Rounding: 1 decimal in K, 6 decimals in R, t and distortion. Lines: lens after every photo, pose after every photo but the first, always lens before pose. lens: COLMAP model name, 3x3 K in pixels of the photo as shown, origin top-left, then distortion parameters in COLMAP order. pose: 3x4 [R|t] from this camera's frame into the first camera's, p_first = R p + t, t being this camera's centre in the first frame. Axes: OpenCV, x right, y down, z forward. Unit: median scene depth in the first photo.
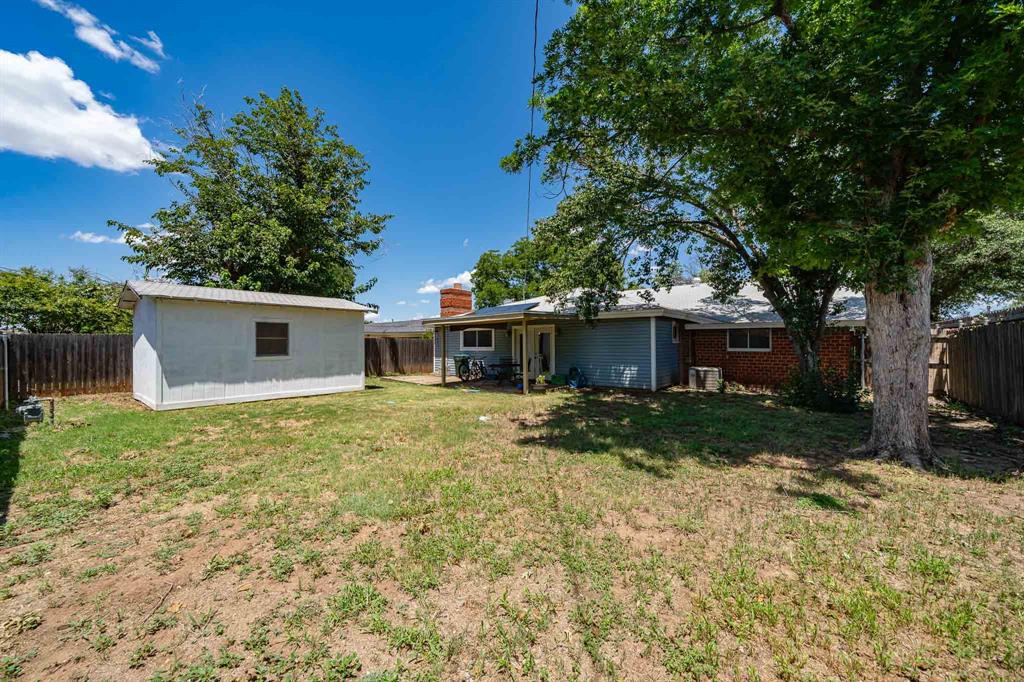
lens RADIAL K [[374.1, 0, 512.0], [0, 374.1, 341.0], [0, 0, 1]] dist [0.000059, -0.000004]
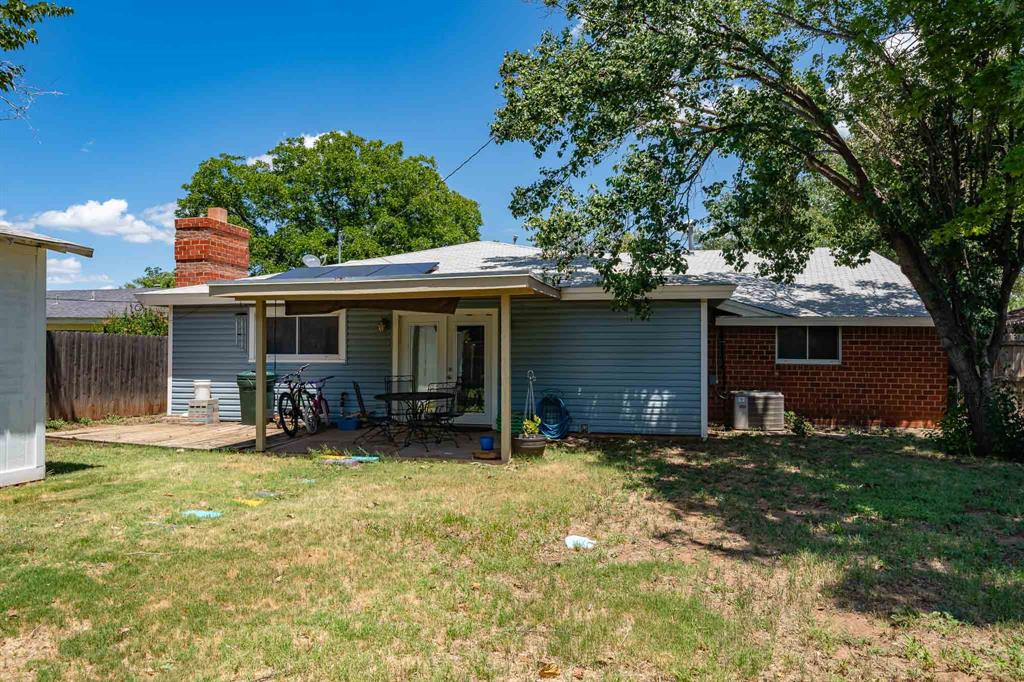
lens RADIAL K [[644.3, 0, 512.0], [0, 644.3, 341.0], [0, 0, 1]] dist [0.000037, 0.000090]
pose [[0.896629, 0.016051, 0.442492, -0.255772], [-0.012113, 0.999858, -0.011724, 0.007948], [-0.442618, 0.005152, 0.896696, 0.265960]]
